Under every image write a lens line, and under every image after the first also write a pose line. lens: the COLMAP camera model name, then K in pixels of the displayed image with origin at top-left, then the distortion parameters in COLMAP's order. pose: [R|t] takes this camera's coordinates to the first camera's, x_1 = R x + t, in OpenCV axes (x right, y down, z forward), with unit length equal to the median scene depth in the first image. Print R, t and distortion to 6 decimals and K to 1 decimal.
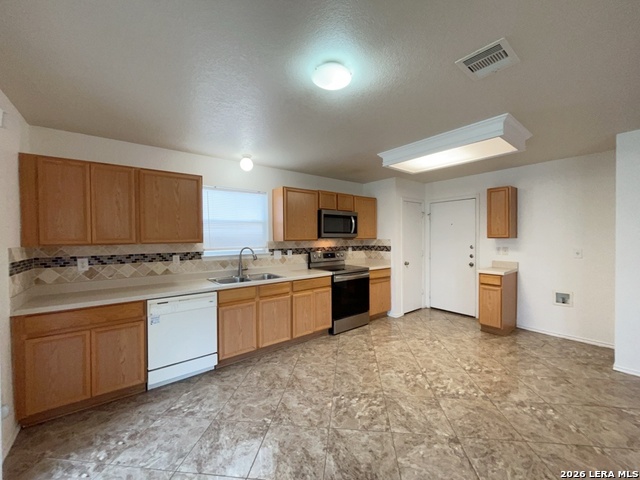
lens RADIAL K [[258.2, 0, 321.1], [0, 258.2, 240.2], [0, 0, 1]] dist [-0.000848, -0.000619]
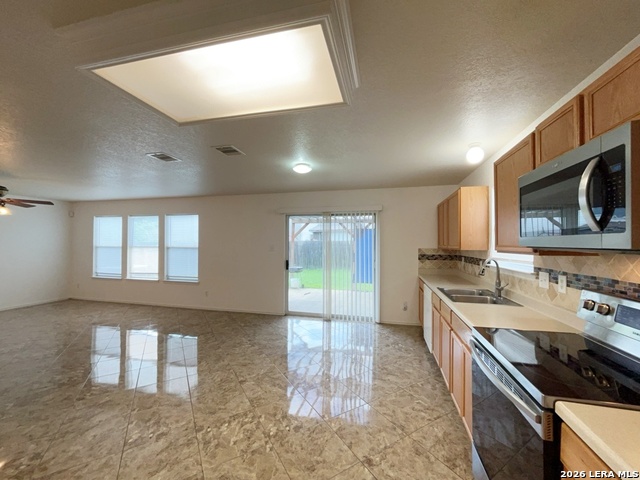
lens RADIAL K [[258.2, 0, 323.6], [0, 258.2, 240.7], [0, 0, 1]] dist [-0.000848, -0.000619]
pose [[-0.788033, -0.002526, -0.615627, 0.614023], [-0.003957, 0.999992, 0.000962, -0.025074], [0.615620, 0.003194, -0.788037, 1.417055]]
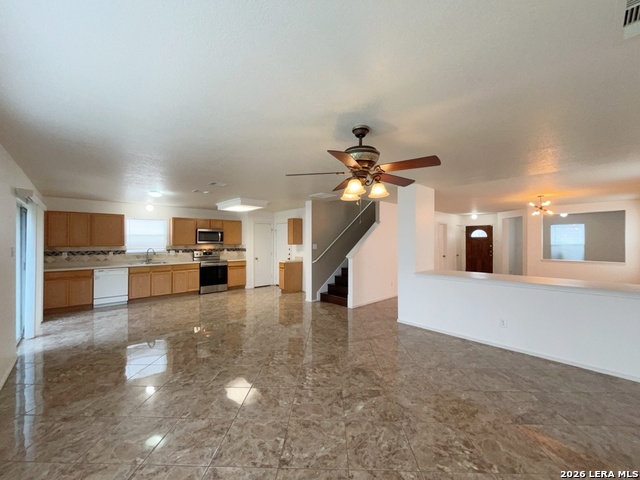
lens RADIAL K [[258.2, 0, 321.1], [0, 258.2, 238.8], [0, 0, 1]] dist [-0.000848, -0.000619]
pose [[0.996251, 0.008035, 0.086136, 0.932508], [-0.006064, 0.999714, -0.023118, -0.008349], [-0.086298, 0.022509, 0.996015, -1.204295]]
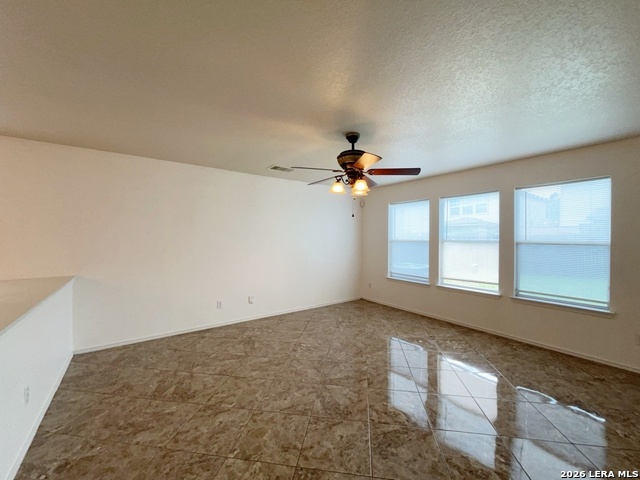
lens RADIAL K [[258.2, 0, 318.7], [0, 258.2, 240.7], [0, 0, 1]] dist [-0.000848, -0.000619]
pose [[-0.999257, 0.005059, 0.038215, 1.187157], [0.005823, 0.999785, 0.019918, -0.006270], [-0.038106, 0.020125, -0.999071, 0.381486]]
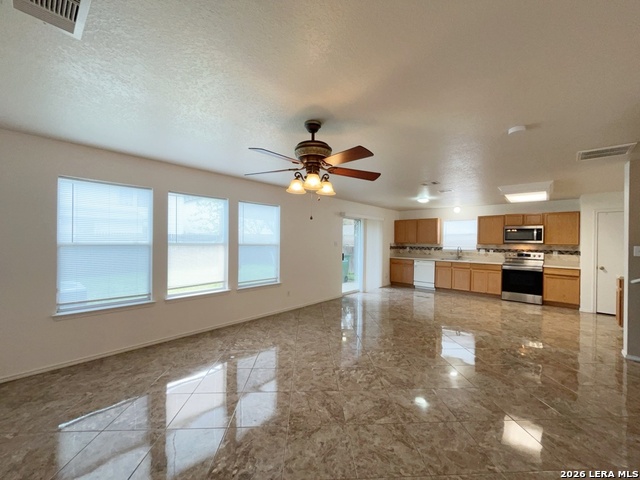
lens RADIAL K [[258.2, 0, 323.2], [0, 258.2, 242.7], [0, 0, 1]] dist [-0.000848, -0.000619]
pose [[0.175606, 0.020765, -0.984242, 1.831474], [-0.023061, 0.999590, 0.016974, -0.015835], [0.984190, 0.019717, 0.176013, -0.579133]]
